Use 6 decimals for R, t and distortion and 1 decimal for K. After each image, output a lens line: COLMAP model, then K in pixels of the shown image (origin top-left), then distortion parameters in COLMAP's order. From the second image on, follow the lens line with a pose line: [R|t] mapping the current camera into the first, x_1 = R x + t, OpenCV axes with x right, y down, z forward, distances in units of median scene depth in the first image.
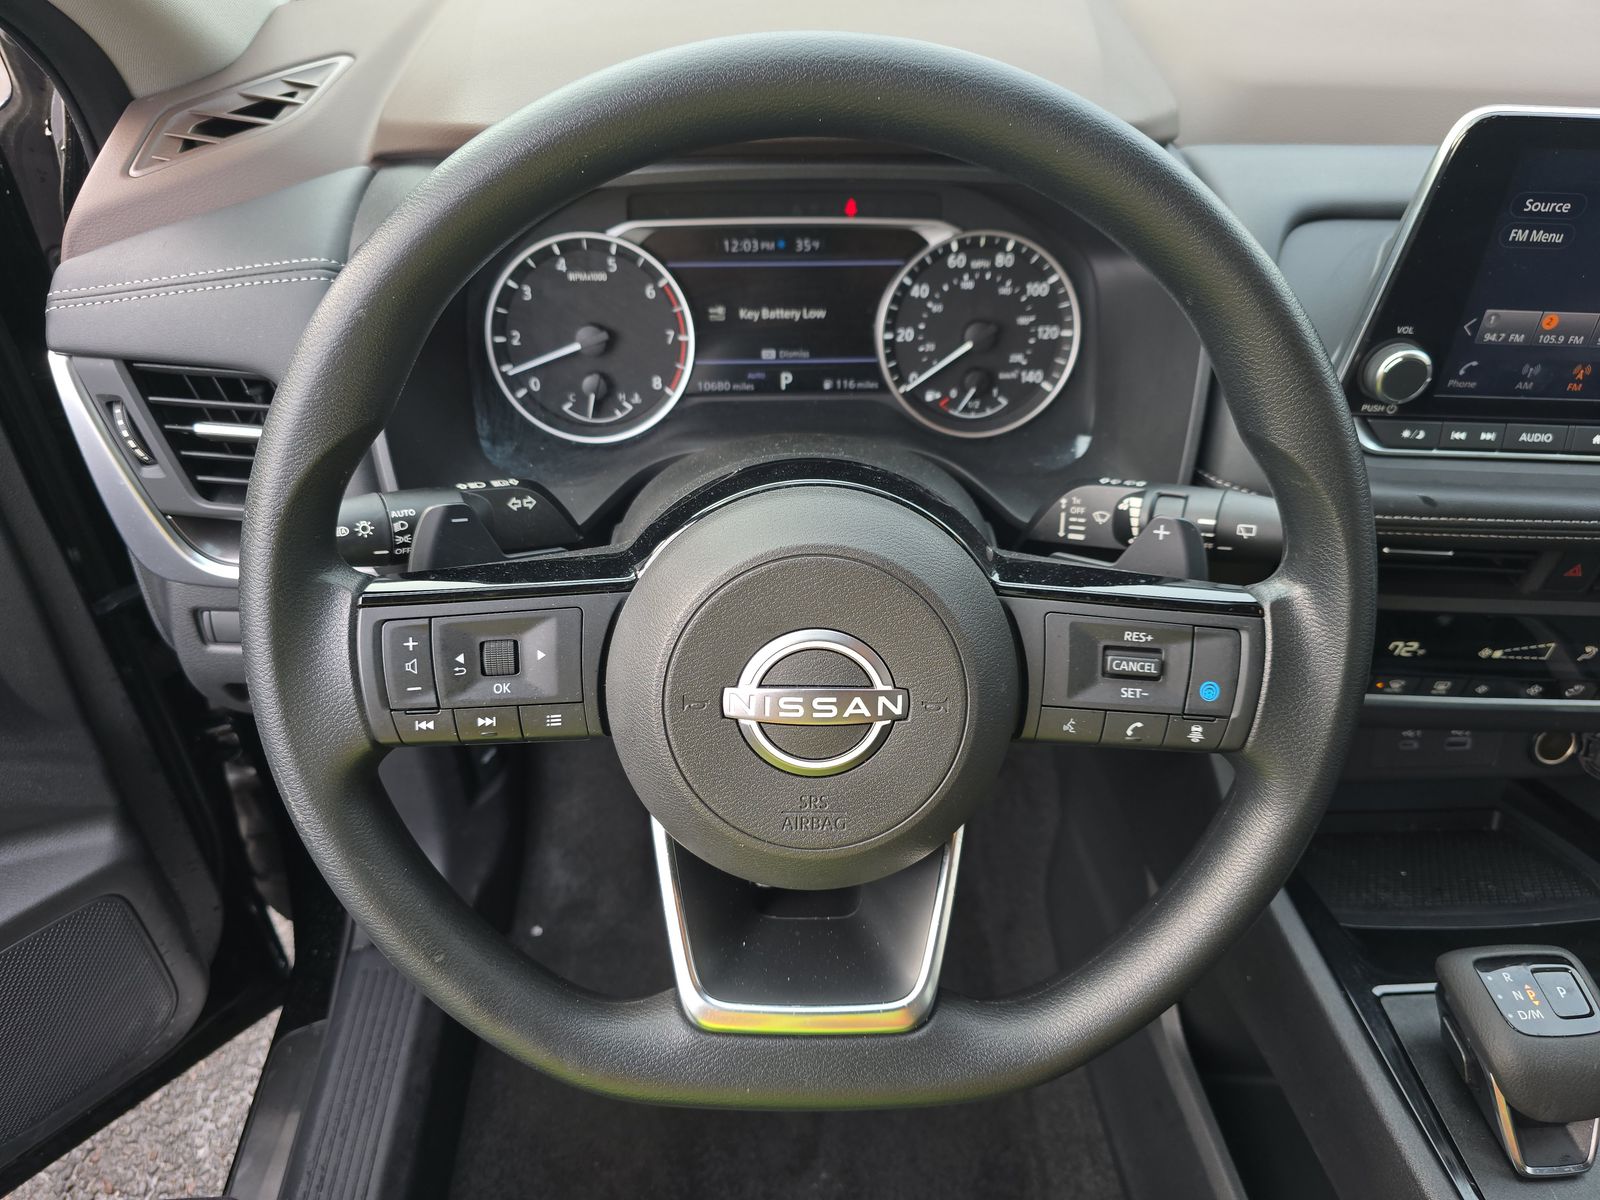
lens RADIAL K [[1116.1, 0, 803.7], [0, 1116.1, 609.3], [0, 0, 1]] dist [0.037048, -0.047794]
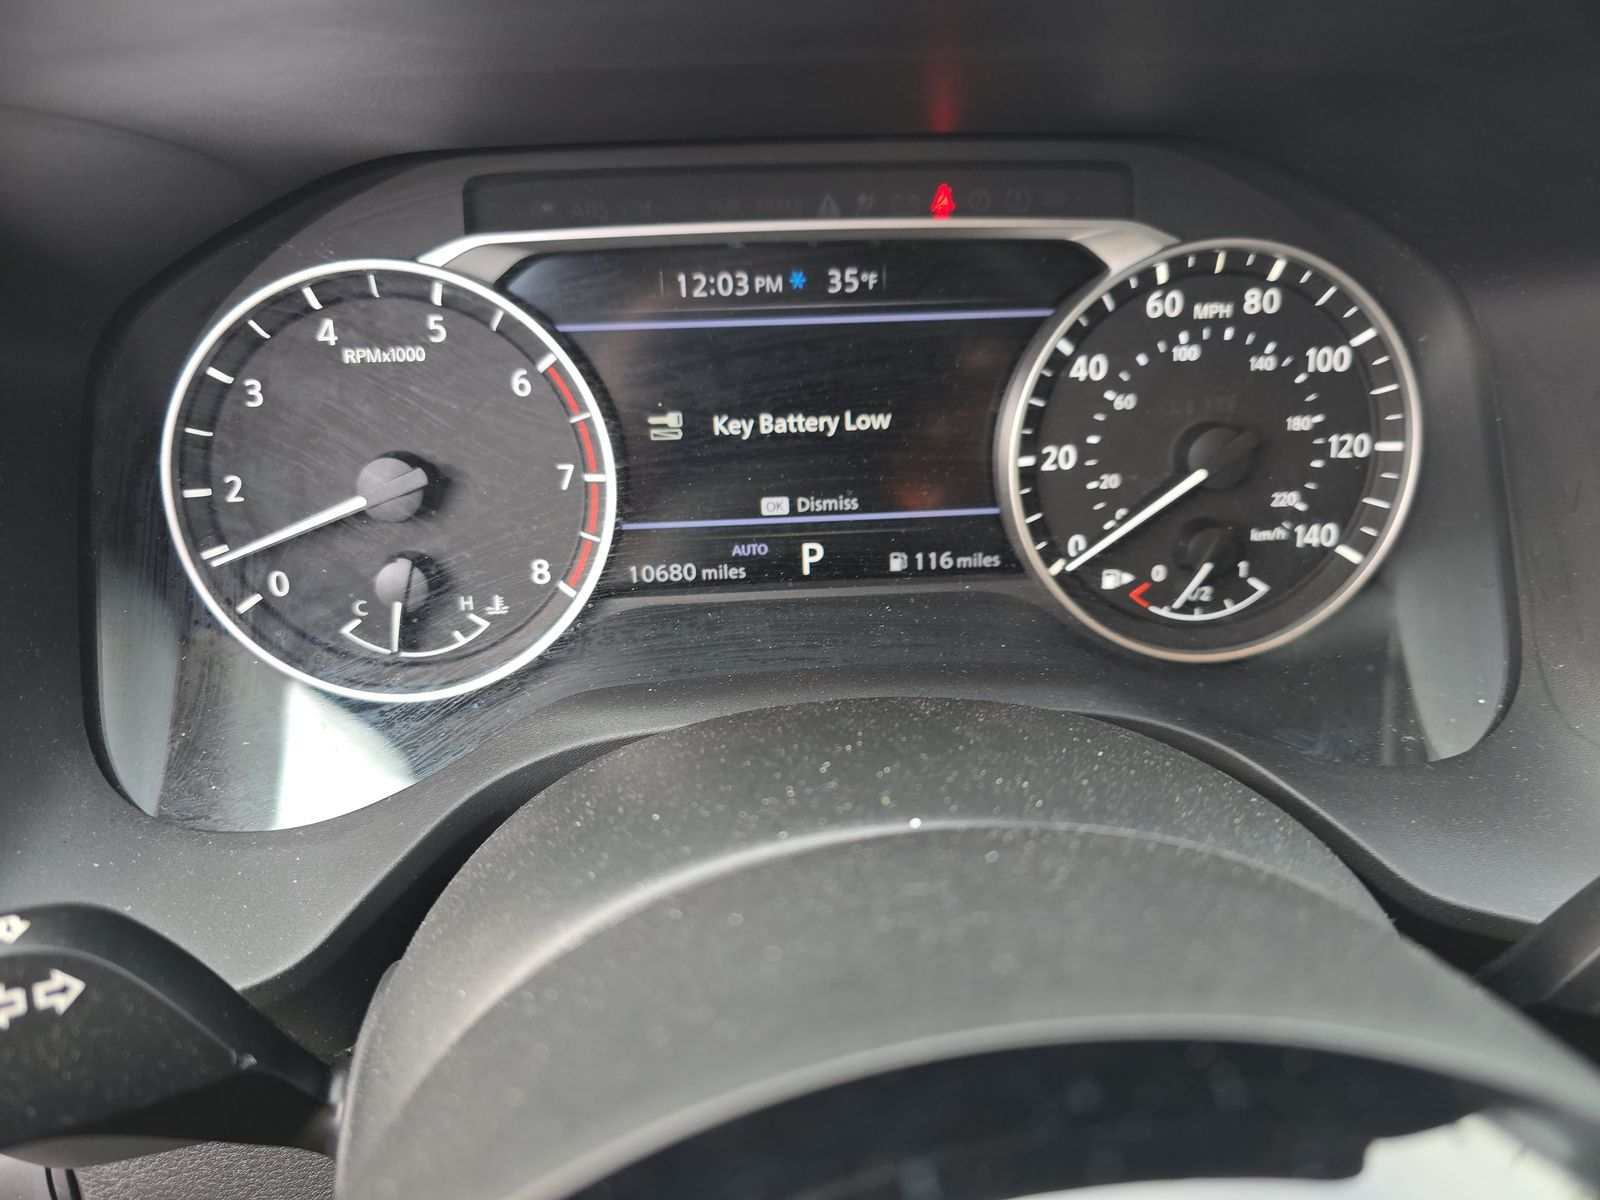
lens RADIAL K [[1080.7, 0, 800.0], [0, 1080.7, 600.0], [0, 0, 1]] dist [-0.004242, -0.001801]
pose [[0.999356, -0.030456, 0.019000, -0.031538], [0.032689, 0.990833, -0.131079, -0.129576], [-0.014834, 0.131615, 0.991190, 0.557747]]
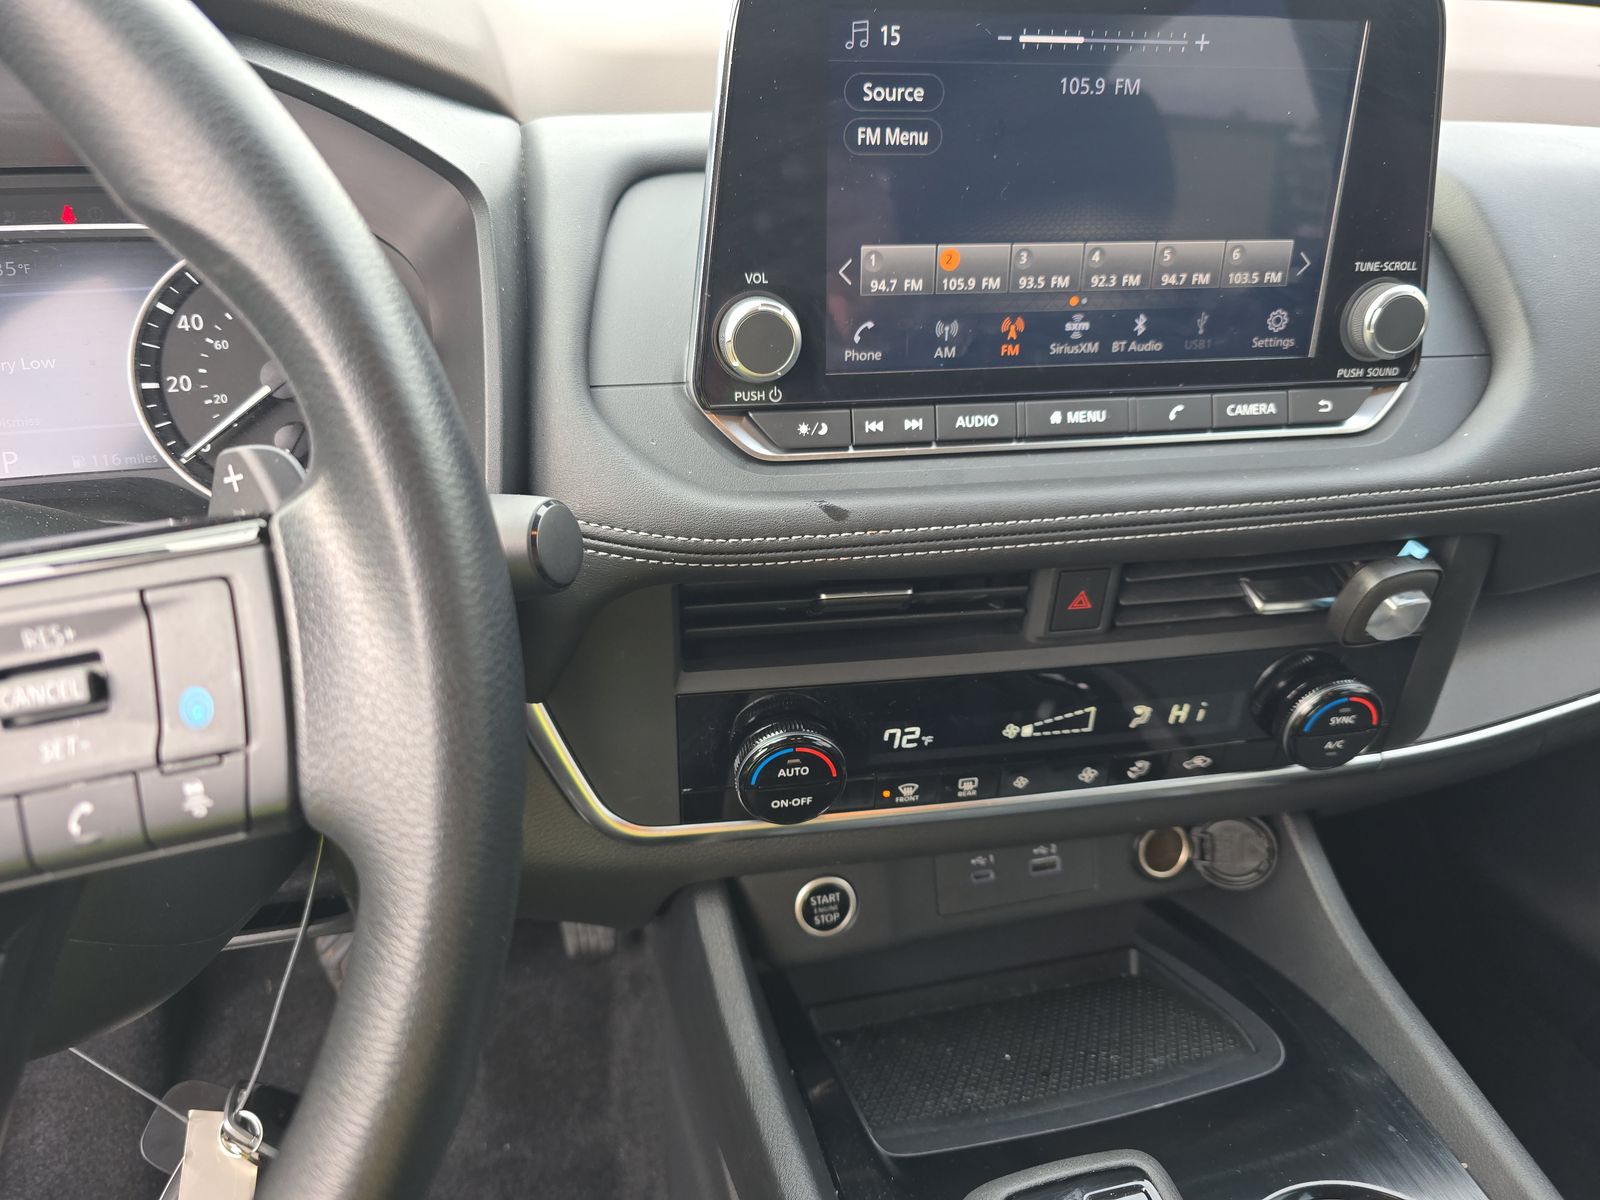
lens RADIAL K [[1116.1, 0, 803.7], [0, 1116.1, 609.3], [0, 0, 1]] dist [0.037048, -0.047794]
pose [[0.980891, -0.098194, 0.167959, 0.349882], [0.128876, 0.974662, -0.182826, 0.076219], [-0.145751, 0.200978, 0.968692, 0.284388]]
